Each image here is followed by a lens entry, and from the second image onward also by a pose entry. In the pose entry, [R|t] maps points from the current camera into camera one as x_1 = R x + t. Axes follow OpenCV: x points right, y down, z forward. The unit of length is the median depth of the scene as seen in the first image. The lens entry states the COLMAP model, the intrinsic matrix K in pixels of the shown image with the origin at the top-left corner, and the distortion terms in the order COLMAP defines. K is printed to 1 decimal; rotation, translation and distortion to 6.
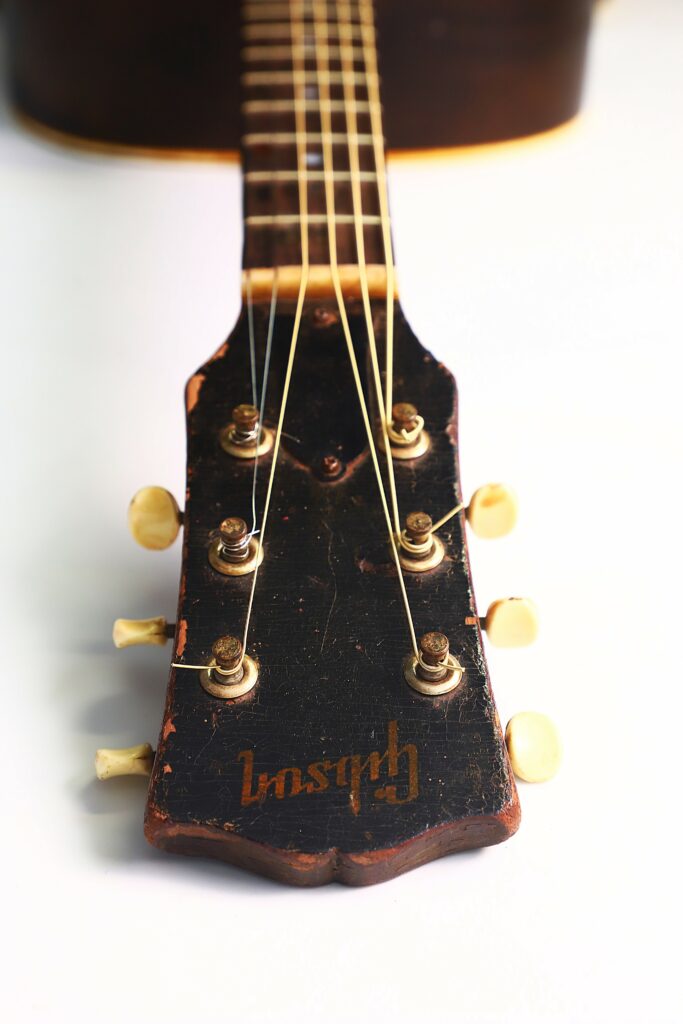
lens RADIAL K [[2285.3, 0, 341.5], [0, 2285.3, 512.0], [0, 0, 1]] dist [0.294144, 0.028217]
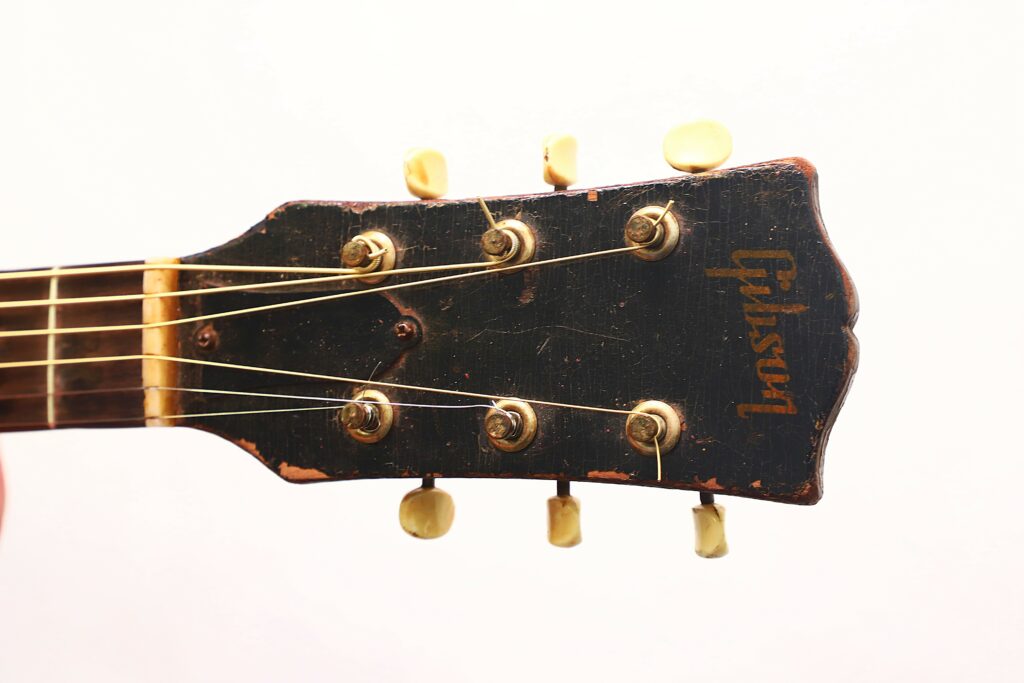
lens RADIAL K [[2285.3, 0, 512.0], [0, 2285.3, 341.5], [0, 0, 1]] dist [0.294144, 0.028217]
pose [[0.011353, -0.997849, 0.064571, -0.078142], [0.863026, 0.042393, 0.503377, -0.513515], [-0.505032, 0.050012, 0.861651, 0.134515]]
